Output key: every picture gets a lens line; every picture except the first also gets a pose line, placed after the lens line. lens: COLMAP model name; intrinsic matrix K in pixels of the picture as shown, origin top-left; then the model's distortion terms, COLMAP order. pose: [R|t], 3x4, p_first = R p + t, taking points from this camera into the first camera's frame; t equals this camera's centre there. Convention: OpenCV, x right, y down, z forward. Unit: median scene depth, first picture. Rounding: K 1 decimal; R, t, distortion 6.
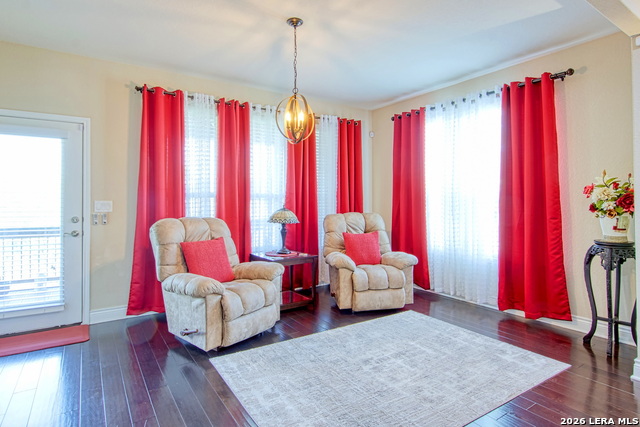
lens RADIAL K [[346.2, 0, 317.7], [0, 346.2, 198.5], [0, 0, 1]] dist [0.015903, -0.017648]
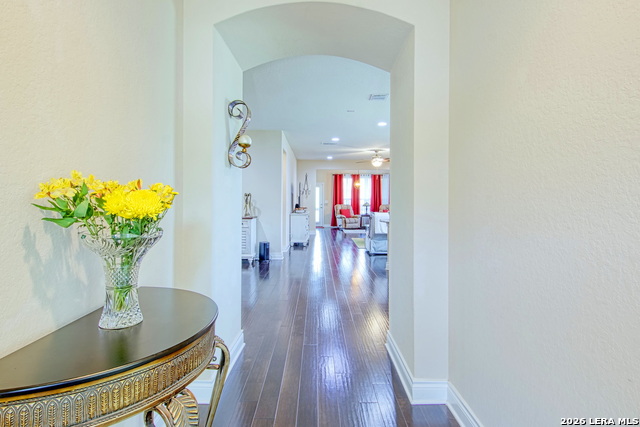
lens RADIAL K [[346.2, 0, 317.7], [0, 346.2, 198.5], [0, 0, 1]] dist [0.015903, -0.017648]
pose [[0.831885, 0.002036, -0.554944, 1.936025], [0.000419, 0.999991, 0.004298, -0.040390], [0.554948, -0.003808, 0.831876, -3.042815]]
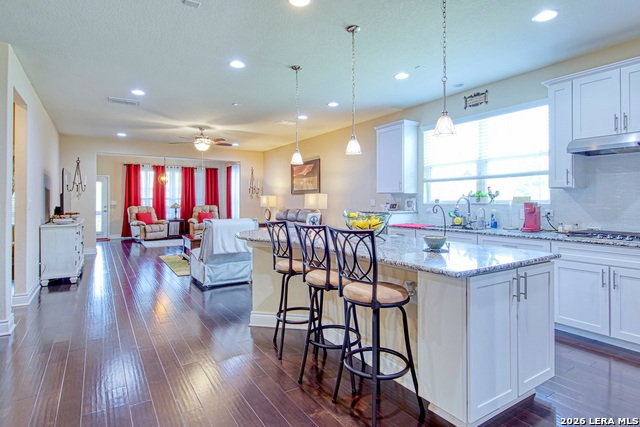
lens RADIAL K [[346.2, 0, 317.7], [0, 346.2, 198.5], [0, 0, 1]] dist [0.015903, -0.017648]
pose [[0.999723, -0.001125, -0.023510, 1.427008], [0.001229, 0.999990, 0.004411, -0.027606], [0.023505, -0.004438, 0.999714, -2.302663]]
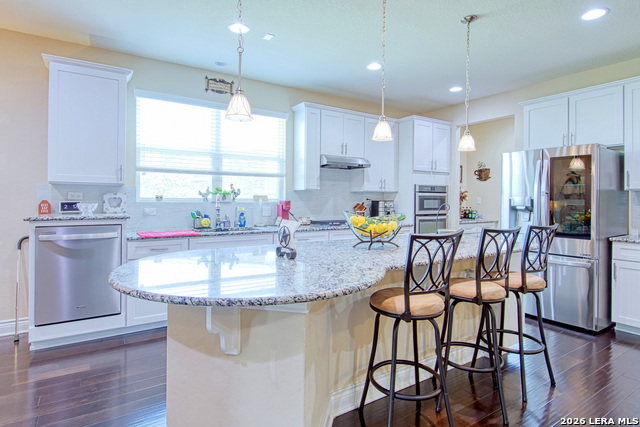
lens RADIAL K [[346.2, 0, 317.7], [0, 346.2, 198.5], [0, 0, 1]] dist [0.015903, -0.017648]
pose [[0.012552, 0.001248, 0.999920, 0.798459], [-0.019167, 0.999816, -0.001007, -0.018555], [-0.999737, -0.019153, 0.012574, -1.287294]]
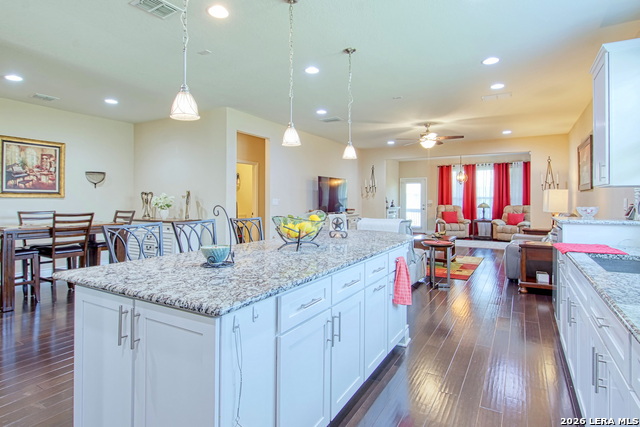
lens RADIAL K [[346.2, 0, 317.7], [0, 346.2, 198.5], [0, 0, 1]] dist [0.015903, -0.017648]
pose [[0.438651, -0.004433, -0.898647, 2.208713], [0.009673, 0.999953, -0.000211, -0.019928], [0.898605, -0.008600, 0.438673, -1.695007]]
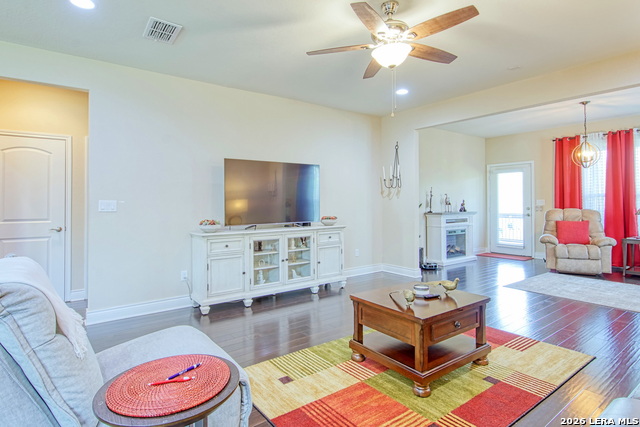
lens RADIAL K [[346.2, 0, 317.7], [0, 346.2, 198.5], [0, 0, 1]] dist [0.015903, -0.017648]
pose [[0.054621, -0.010077, -0.998456, 1.452129], [0.017407, 0.999807, -0.009139, -0.004254], [0.998355, -0.016881, 0.054785, -0.446488]]
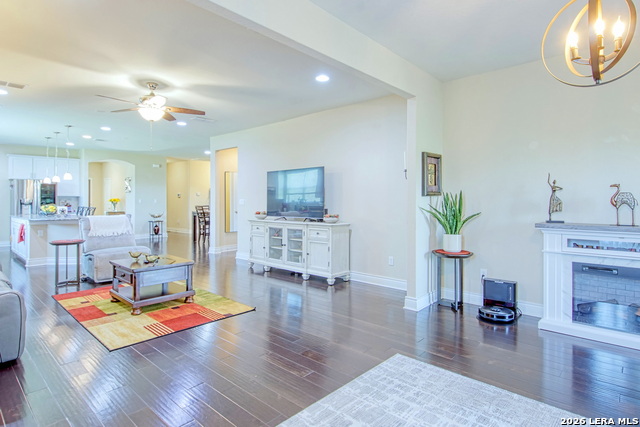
lens RADIAL K [[346.2, 0, 317.7], [0, 346.2, 198.5], [0, 0, 1]] dist [0.015903, -0.017648]
pose [[-0.971093, -0.000112, -0.238703, 0.386428], [0.003932, 0.999857, -0.016466, 0.013795], [0.238671, -0.016928, -0.970953, 1.190246]]
